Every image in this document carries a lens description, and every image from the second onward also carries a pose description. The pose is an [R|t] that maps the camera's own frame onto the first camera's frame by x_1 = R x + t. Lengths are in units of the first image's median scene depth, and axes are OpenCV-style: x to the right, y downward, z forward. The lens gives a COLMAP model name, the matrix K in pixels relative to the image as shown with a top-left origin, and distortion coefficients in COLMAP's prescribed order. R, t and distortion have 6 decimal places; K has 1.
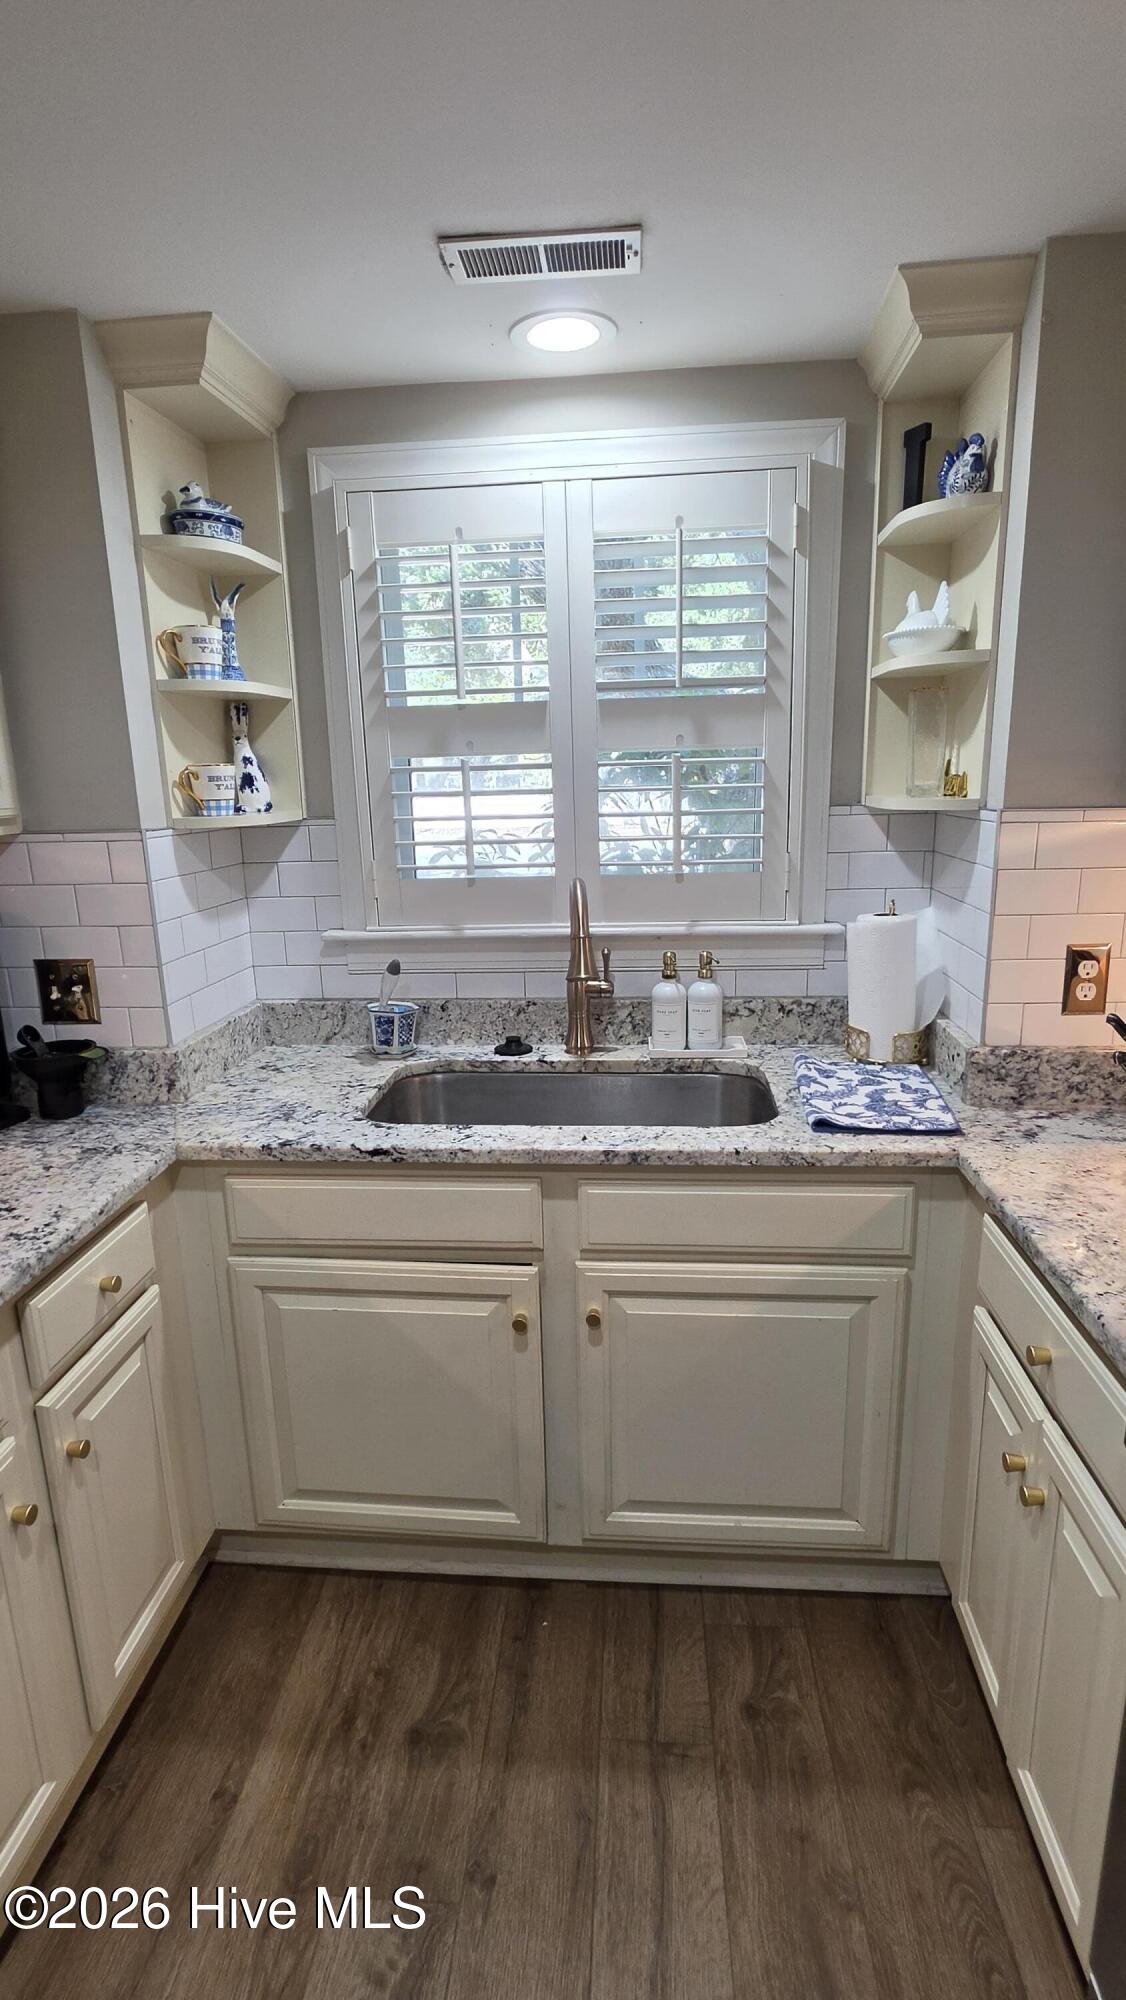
lens RADIAL K [[979.8, 0, 563.4], [0, 979.8, 1009.3], [0, 0, 1]] dist [-0.004360, 0.000404]
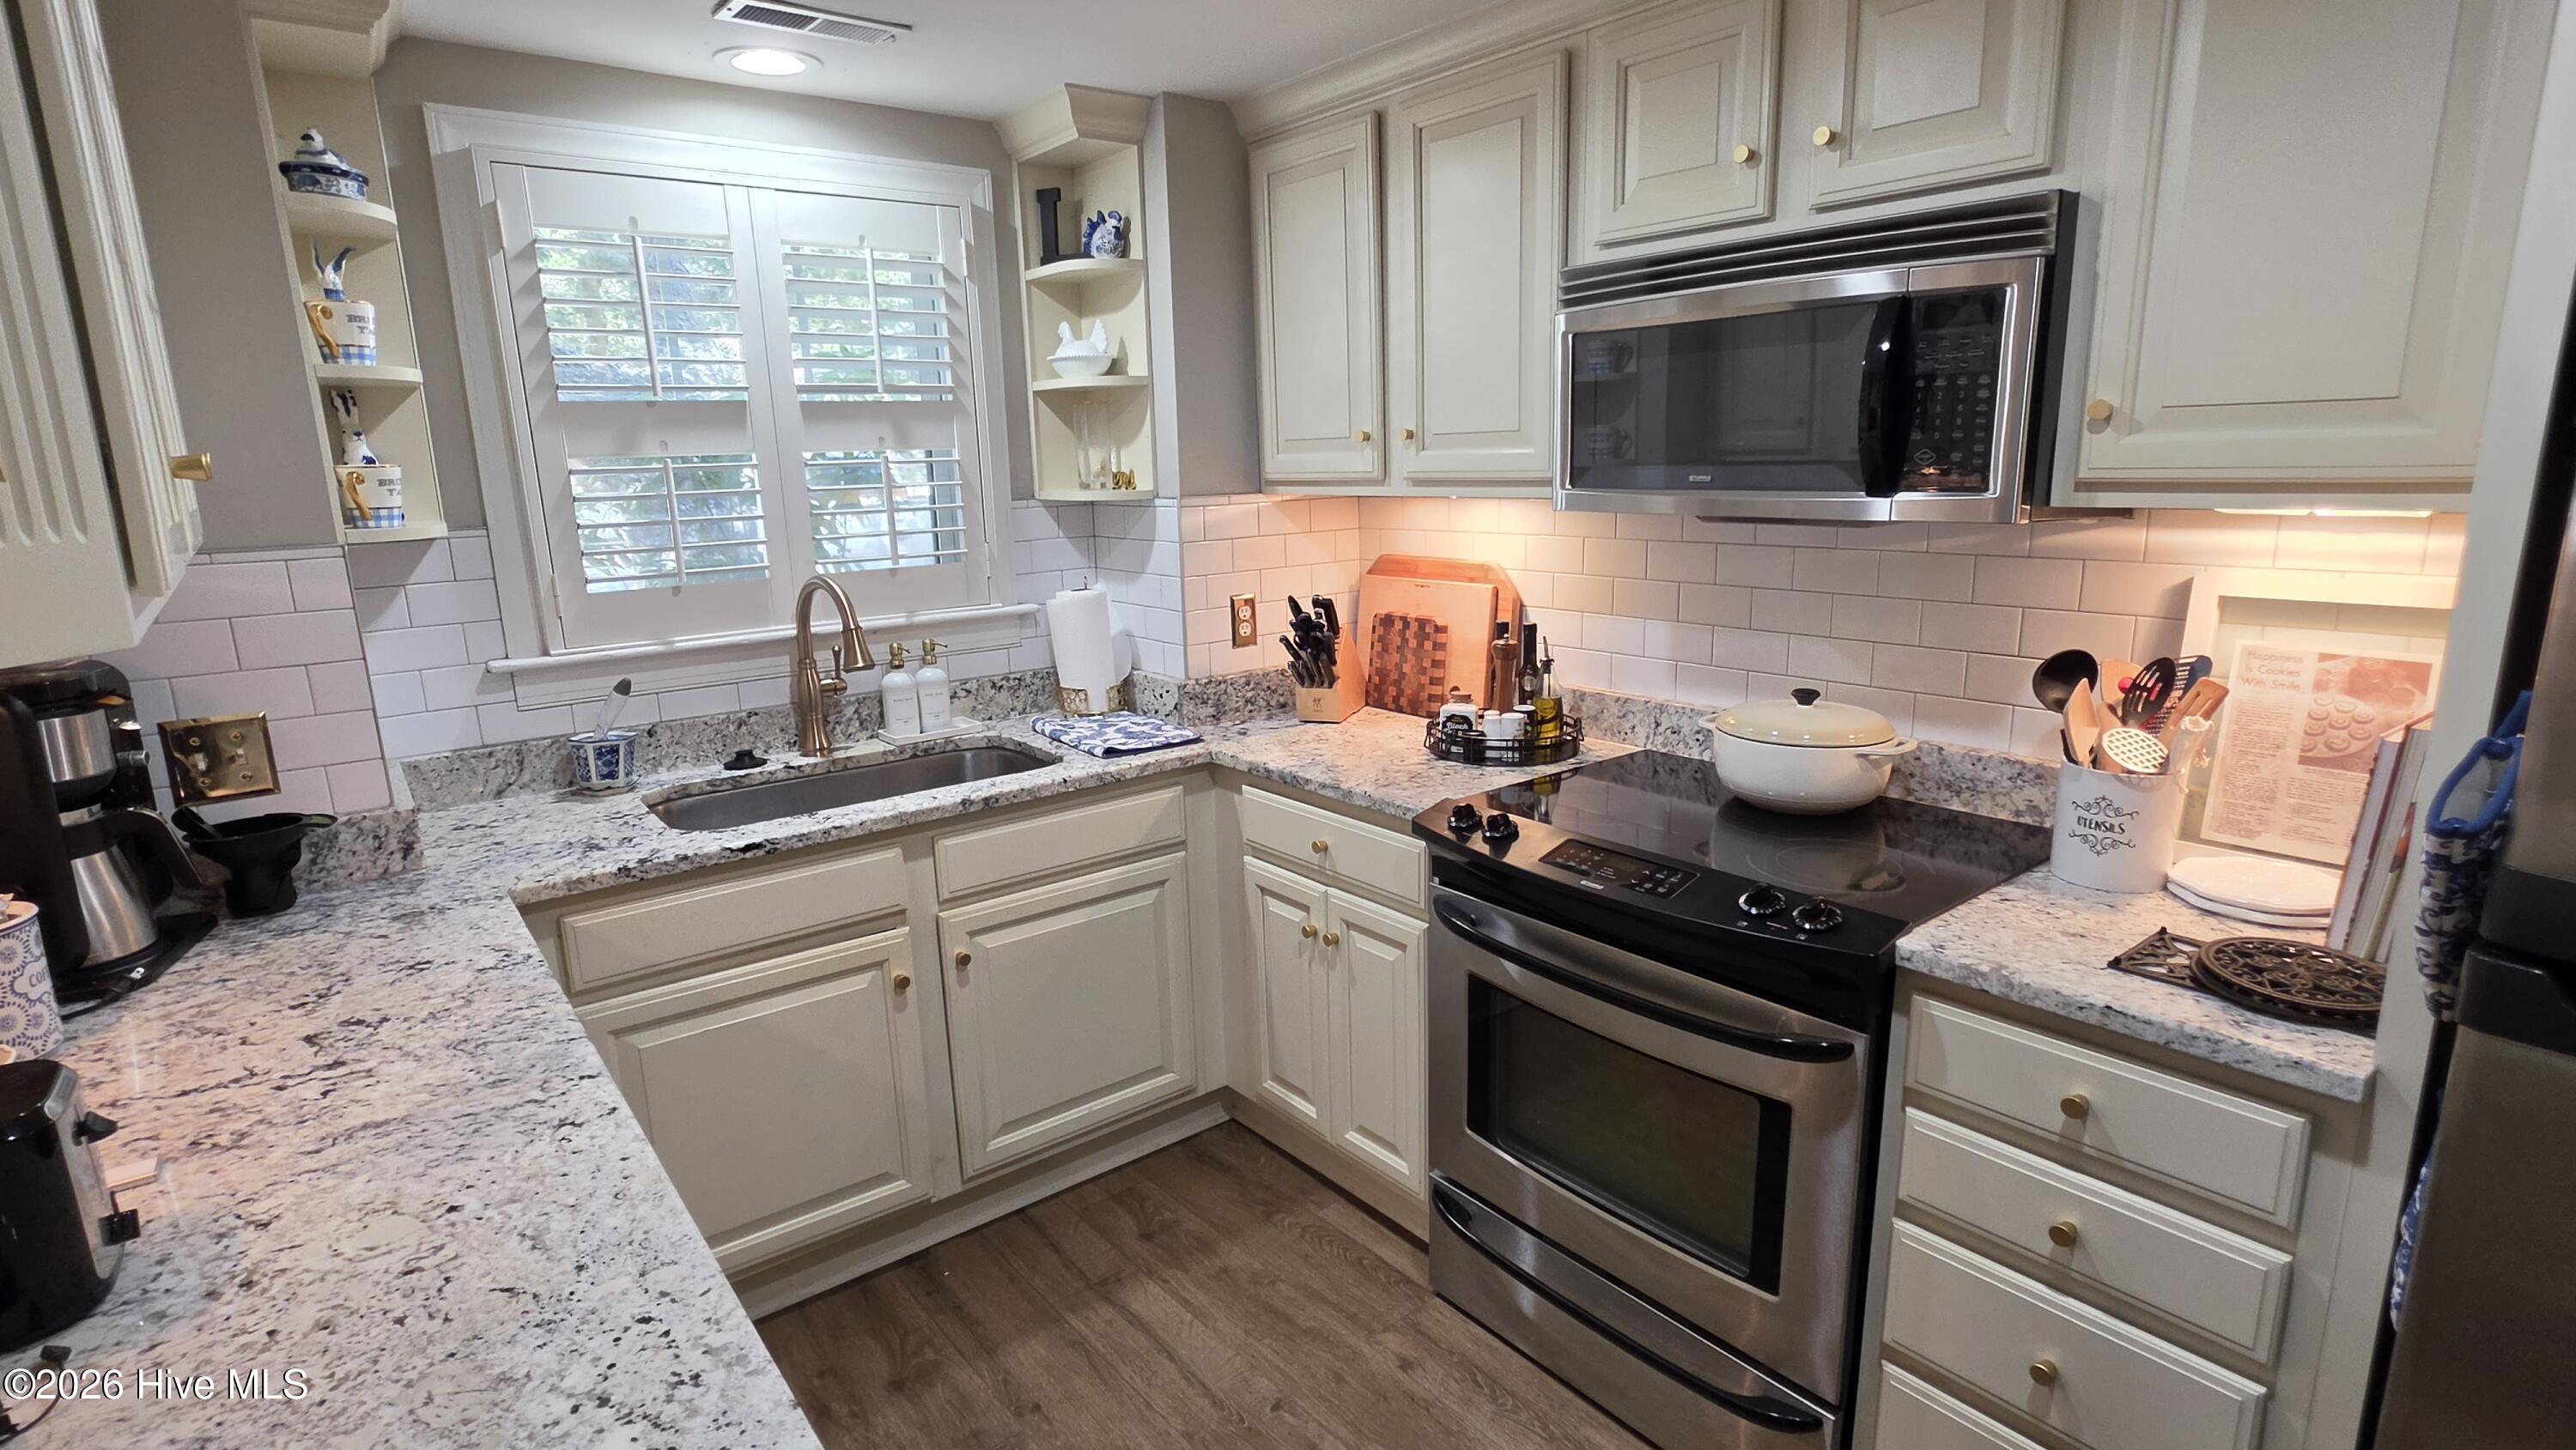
lens RADIAL K [[1261.9, 0, 1298.8], [0, 1261.9, 733.4], [0, 0, 1]] dist [-0.004360, 0.000404]
pose [[0.725016, -0.145632, 0.673159, -0.581190], [0.168394, 0.985208, 0.031775, 0.077129], [-0.667829, 0.090319, 0.738815, -0.313124]]
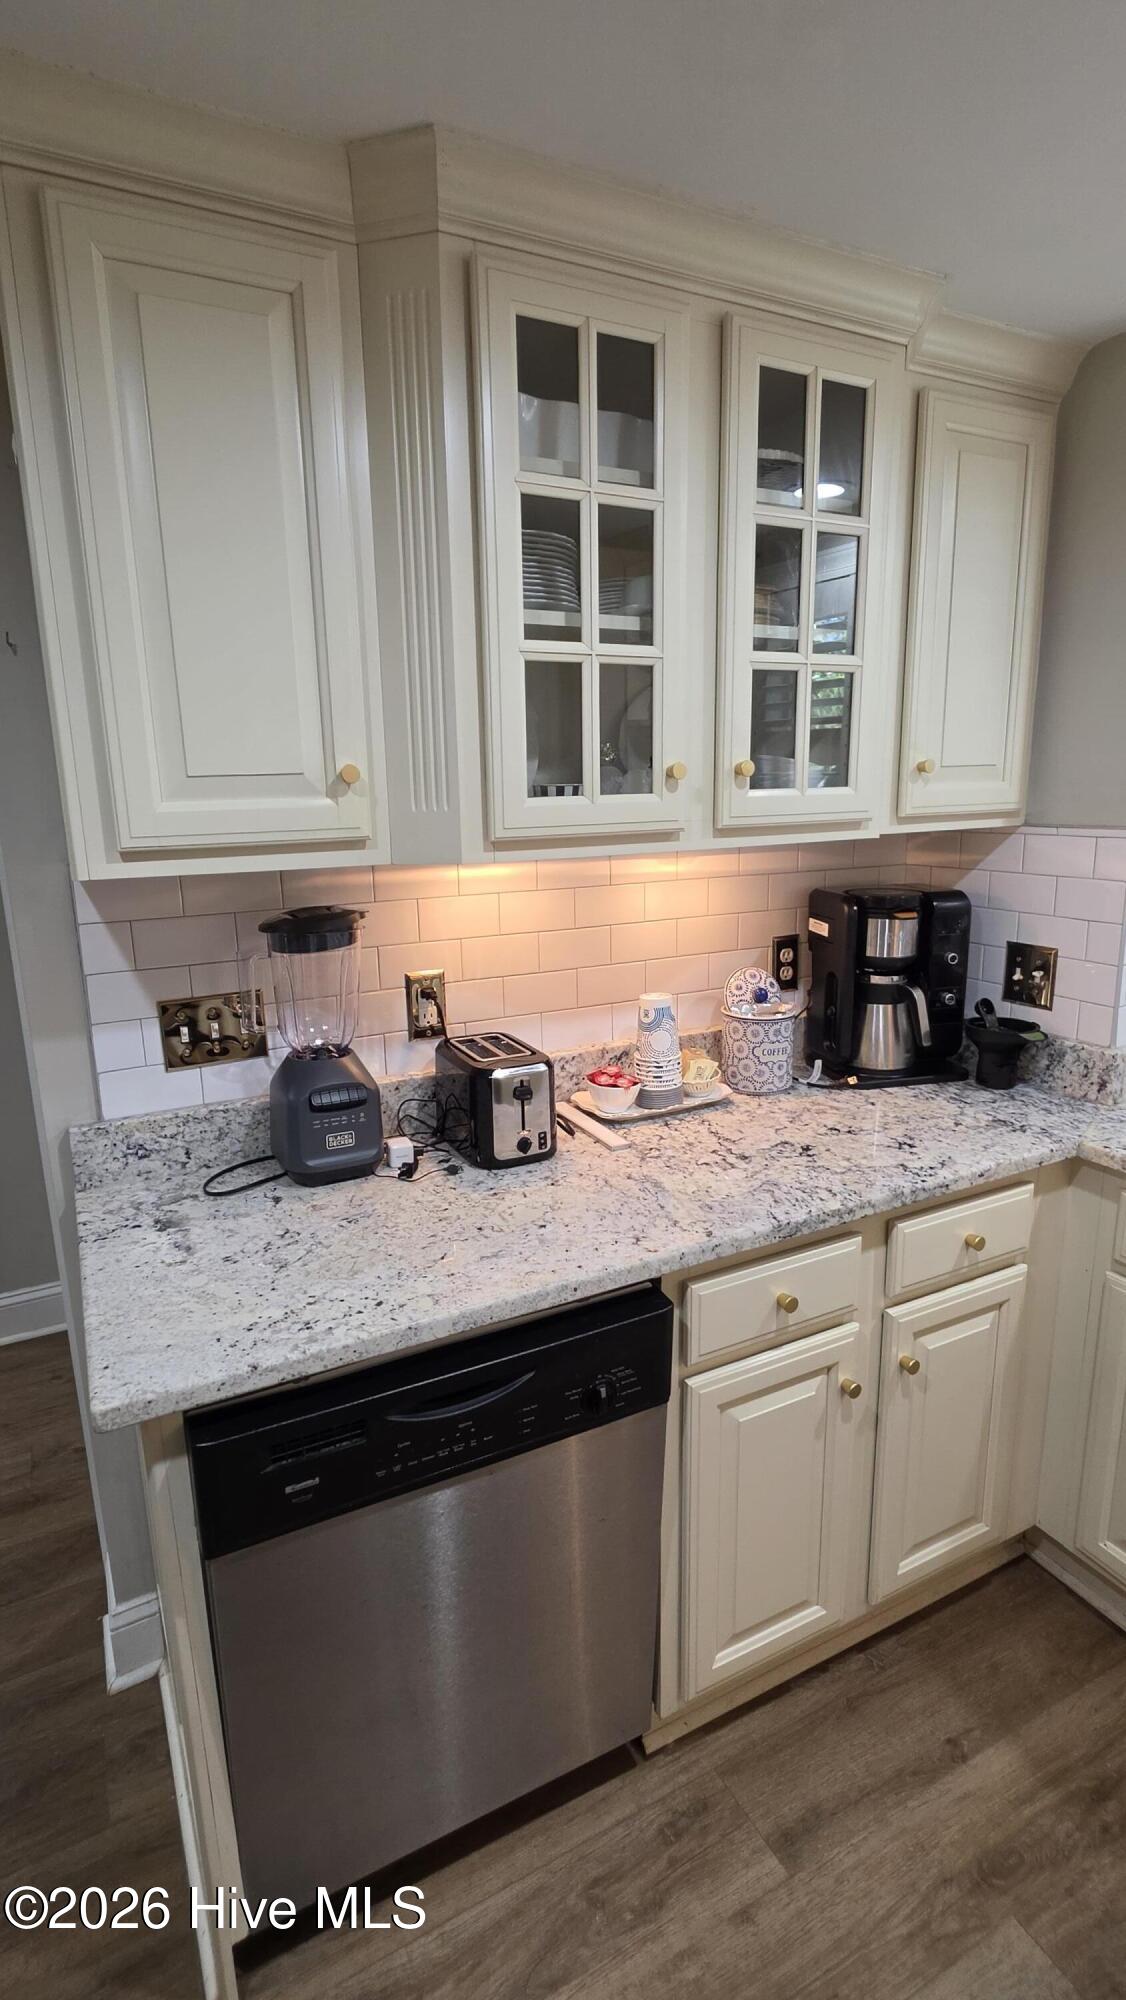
lens RADIAL K [[979.8, 0, 563.4], [0, 979.8, 1009.3], [0, 0, 1]] dist [-0.004360, 0.000404]
pose [[0.529229, 0.200330, -0.824490, 0.116410], [-0.190501, 0.974973, 0.114613, -0.007570], [0.826816, 0.096410, 0.554148, -0.006978]]
